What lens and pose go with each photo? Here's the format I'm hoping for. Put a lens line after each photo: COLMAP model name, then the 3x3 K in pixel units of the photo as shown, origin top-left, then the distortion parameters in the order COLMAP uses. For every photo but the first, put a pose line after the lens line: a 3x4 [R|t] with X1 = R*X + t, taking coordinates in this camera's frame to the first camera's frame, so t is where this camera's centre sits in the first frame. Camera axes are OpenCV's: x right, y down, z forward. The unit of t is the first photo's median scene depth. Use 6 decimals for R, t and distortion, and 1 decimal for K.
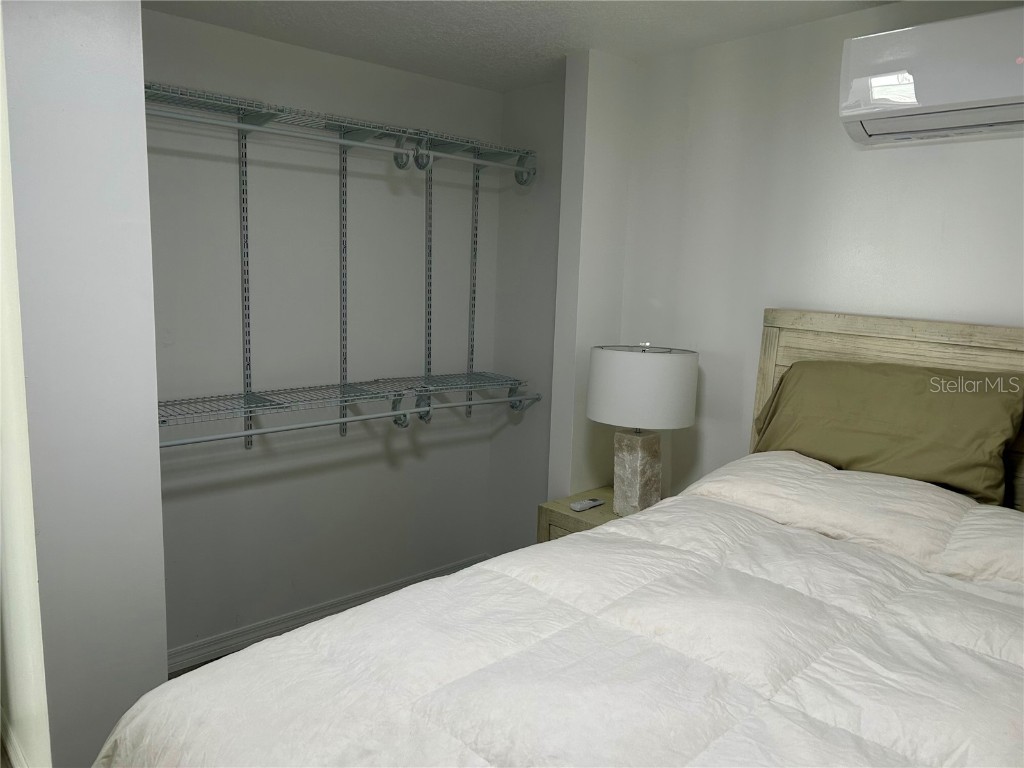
lens RADIAL K [[767.4, 0, 514.7], [0, 767.4, 380.7], [0, 0, 1]] dist [0.036626, -0.059409]
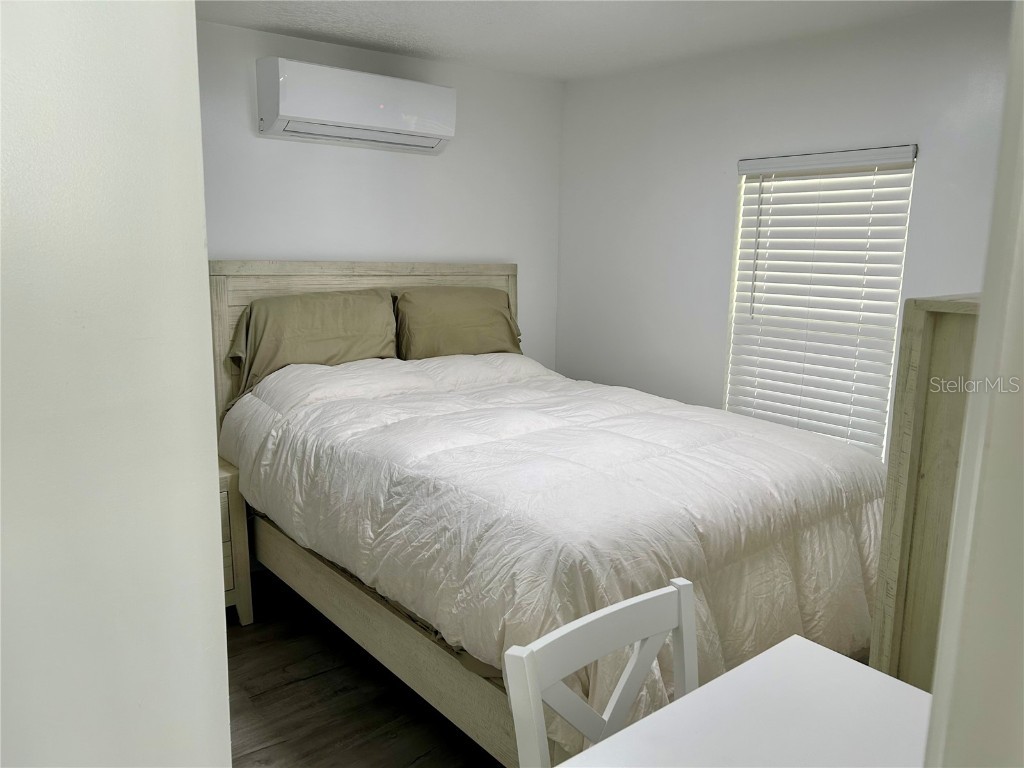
lens RADIAL K [[767.4, 0, 514.3], [0, 767.4, 387.3], [0, 0, 1]] dist [0.036626, -0.059409]
pose [[0.079882, -0.210830, 0.974253, -0.915837], [0.139643, 0.970105, 0.198482, -0.081266], [-0.986975, 0.120192, 0.106935, 0.470526]]
